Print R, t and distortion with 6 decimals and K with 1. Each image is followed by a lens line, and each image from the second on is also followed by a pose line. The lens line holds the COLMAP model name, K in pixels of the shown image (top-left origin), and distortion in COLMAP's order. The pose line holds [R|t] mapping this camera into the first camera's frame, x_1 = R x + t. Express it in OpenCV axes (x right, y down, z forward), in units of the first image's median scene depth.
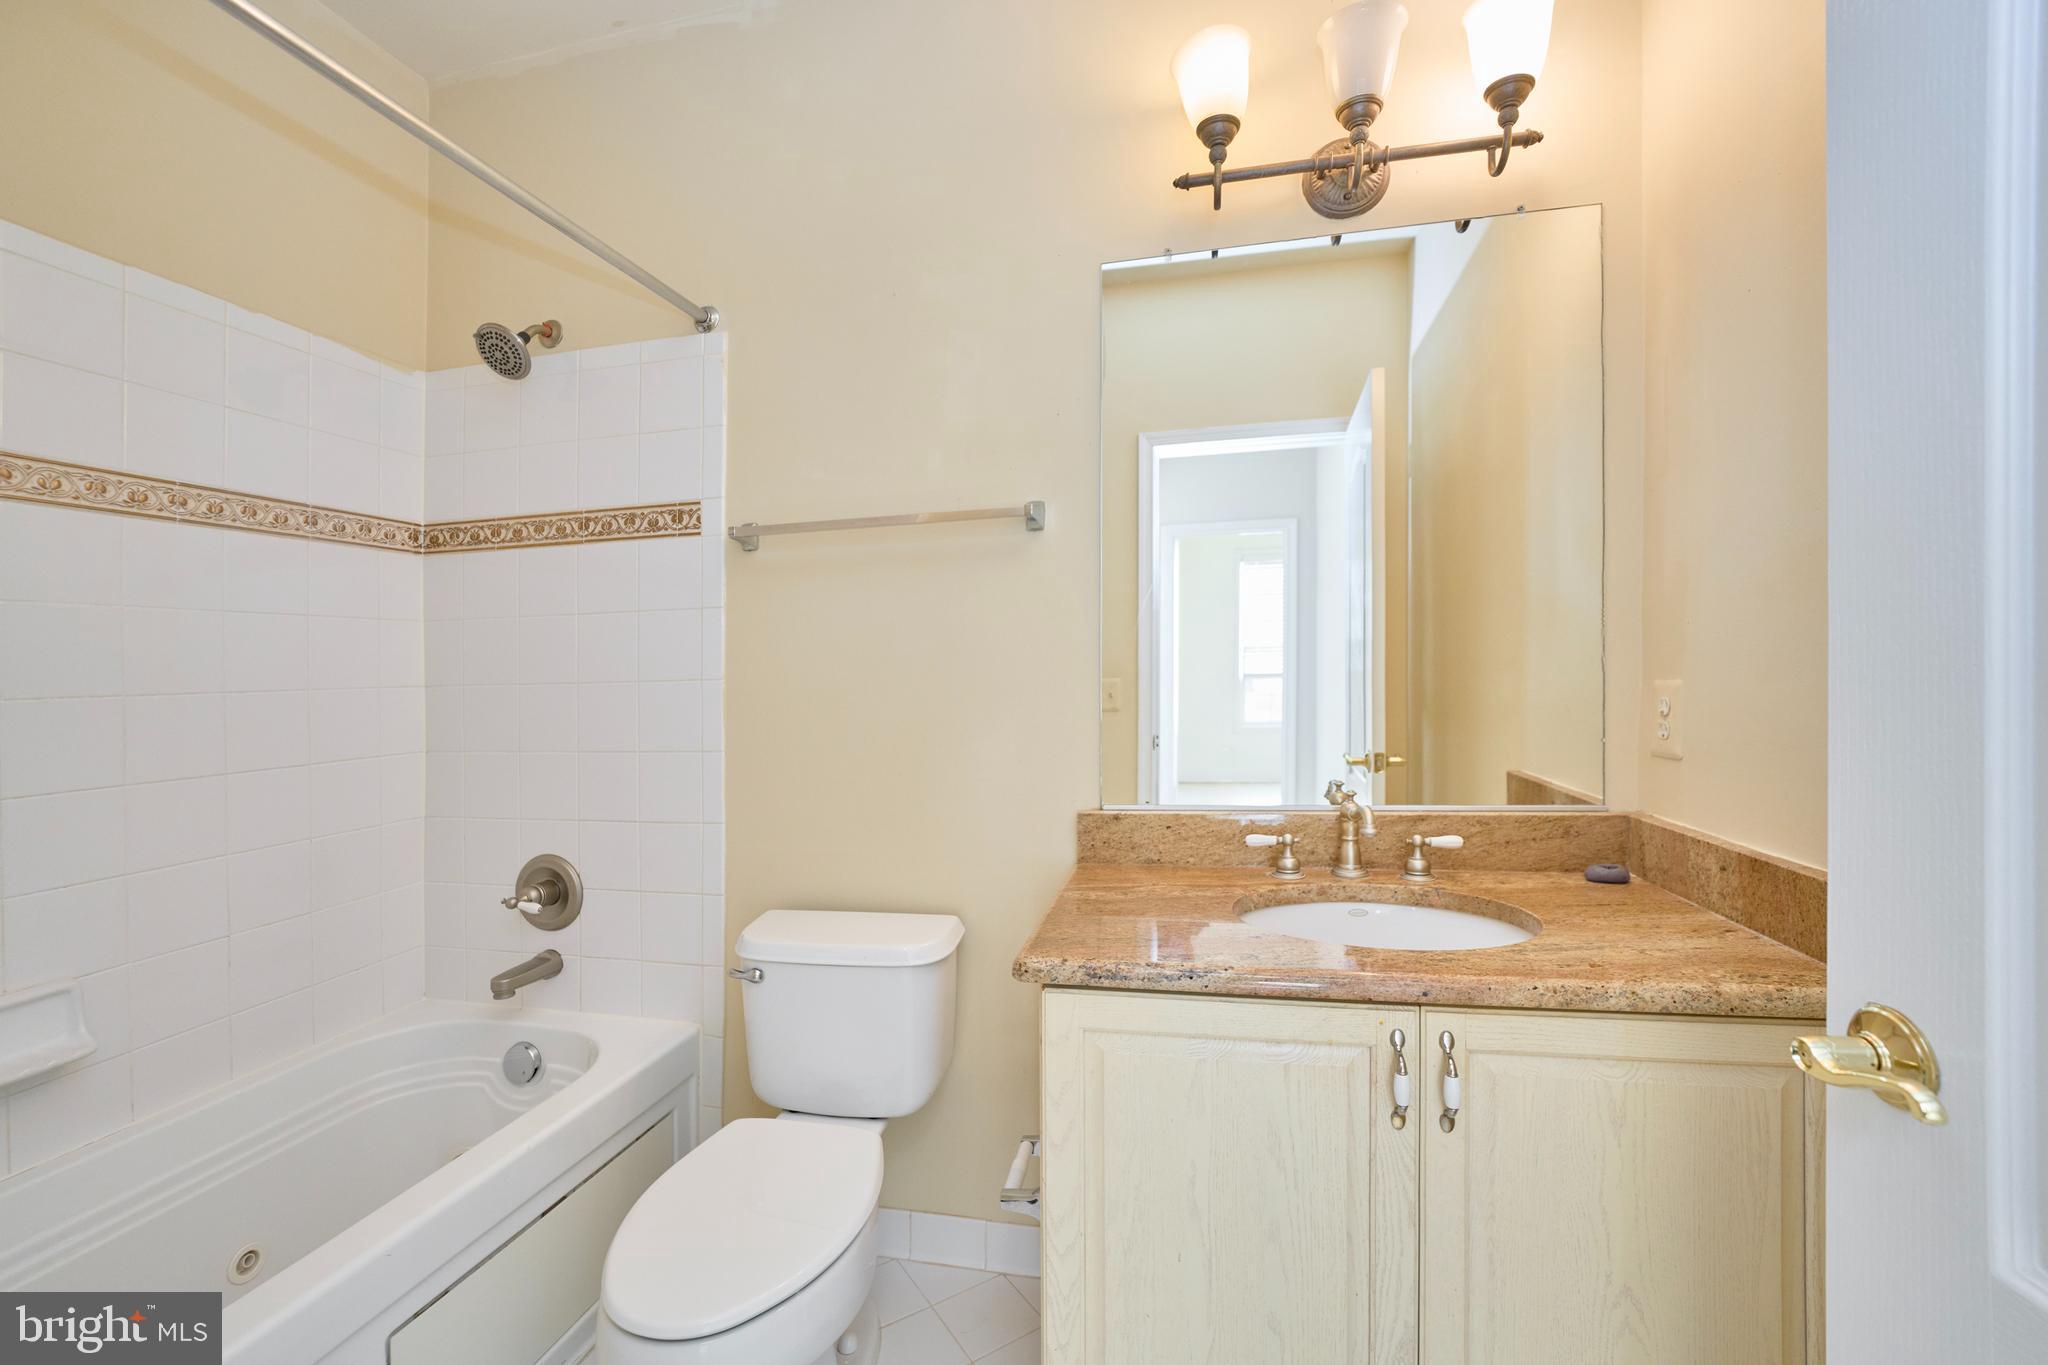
lens RADIAL K [[845.5, 0, 1026.1], [0, 845.5, 676.1], [0, 0, 1]] dist [-0.007641, 0.000722]
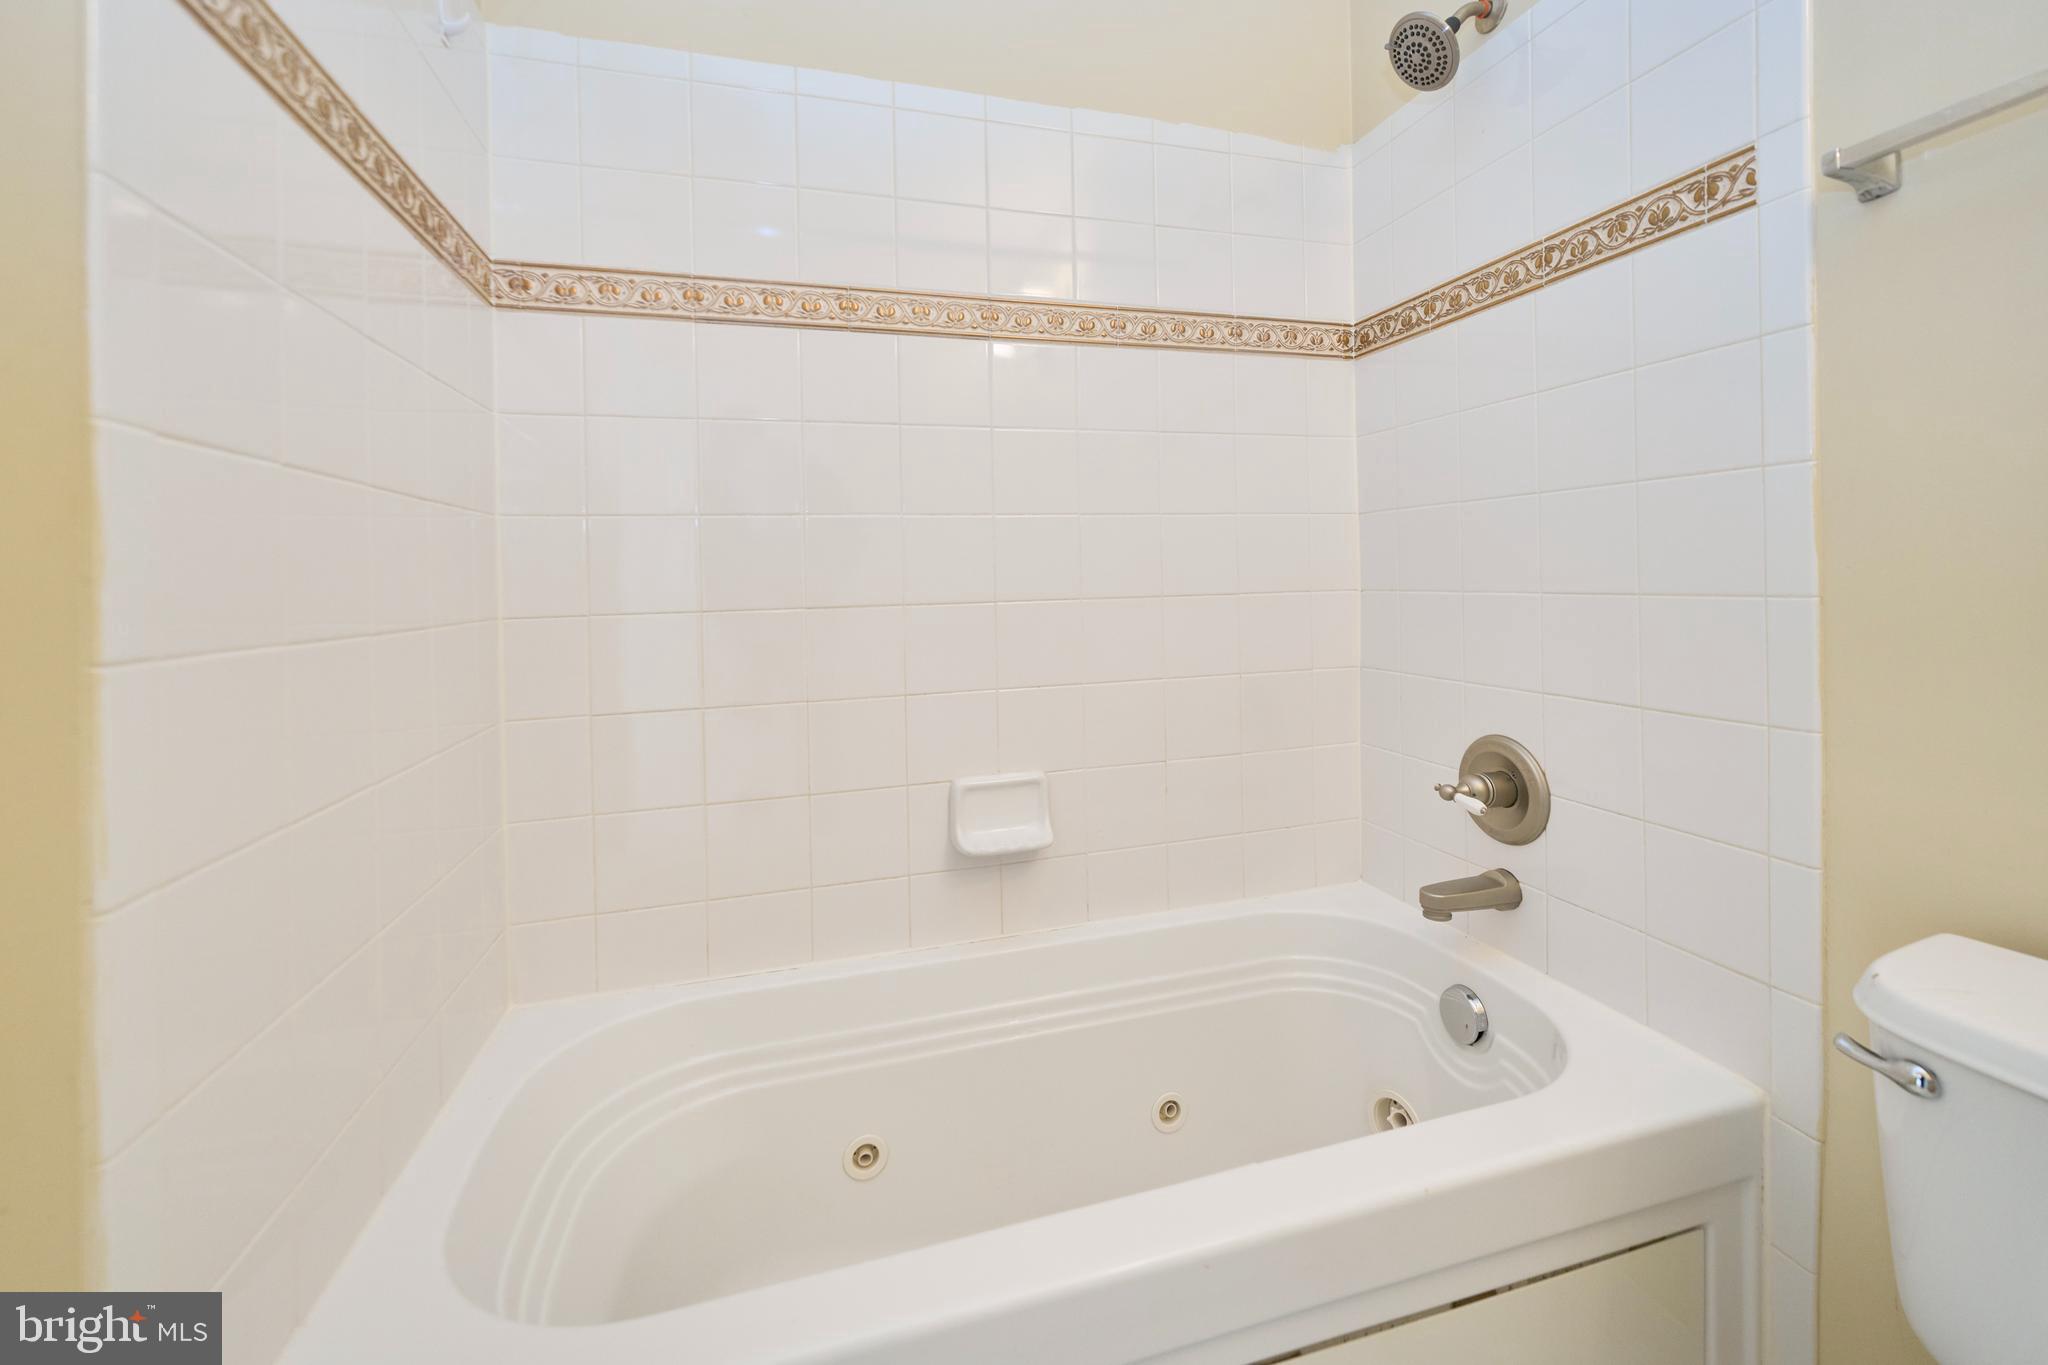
lens RADIAL K [[845.5, 0, 1012.5], [0, 845.5, 570.0], [0, 0, 1]] dist [-0.007641, 0.000722]
pose [[0.450636, -0.006542, -0.892684, -0.118372], [0.017126, 0.999852, 0.001317, 0.065371], [0.892544, -0.015882, 0.450681, 0.322106]]
